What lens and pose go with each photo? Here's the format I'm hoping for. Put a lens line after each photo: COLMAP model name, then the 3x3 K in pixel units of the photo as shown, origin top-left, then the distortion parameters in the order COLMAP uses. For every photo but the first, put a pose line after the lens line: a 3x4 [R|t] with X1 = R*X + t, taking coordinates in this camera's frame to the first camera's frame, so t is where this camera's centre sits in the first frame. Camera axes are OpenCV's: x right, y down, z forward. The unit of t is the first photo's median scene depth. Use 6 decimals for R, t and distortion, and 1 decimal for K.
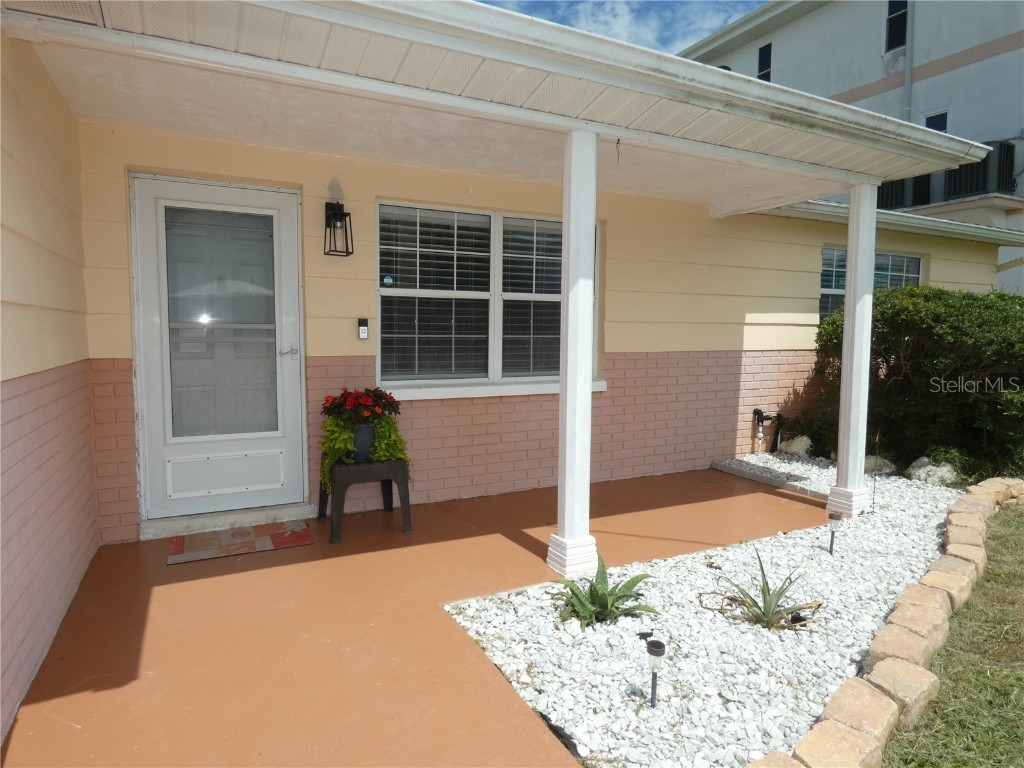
lens RADIAL K [[614.2, 0, 512.0], [0, 614.2, 384.0], [0, 0, 1]] dist [0.013744, -0.000610]
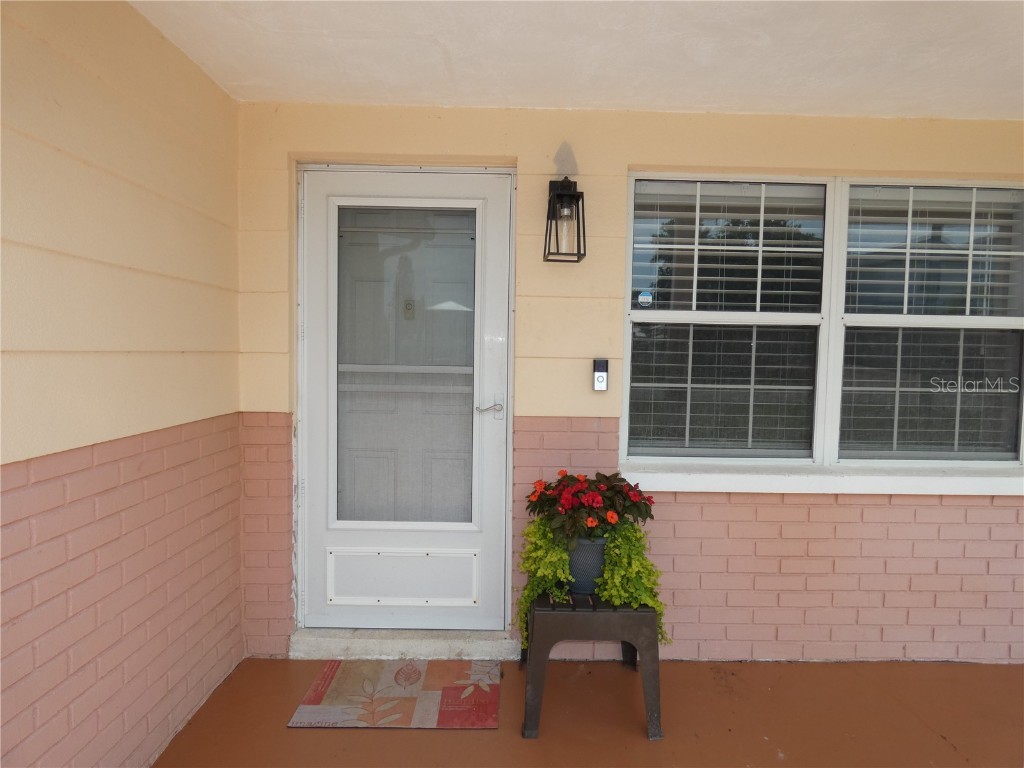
lens RADIAL K [[607.9, 0, 512.0], [0, 607.9, 384.0], [0, 0, 1]] dist [-0.001030, -0.002103]
pose [[0.893811, 0.031281, -0.447352, -0.044351], [-0.048495, 0.998456, -0.027076, -0.060751], [0.445814, 0.045896, 0.893948, 0.408602]]
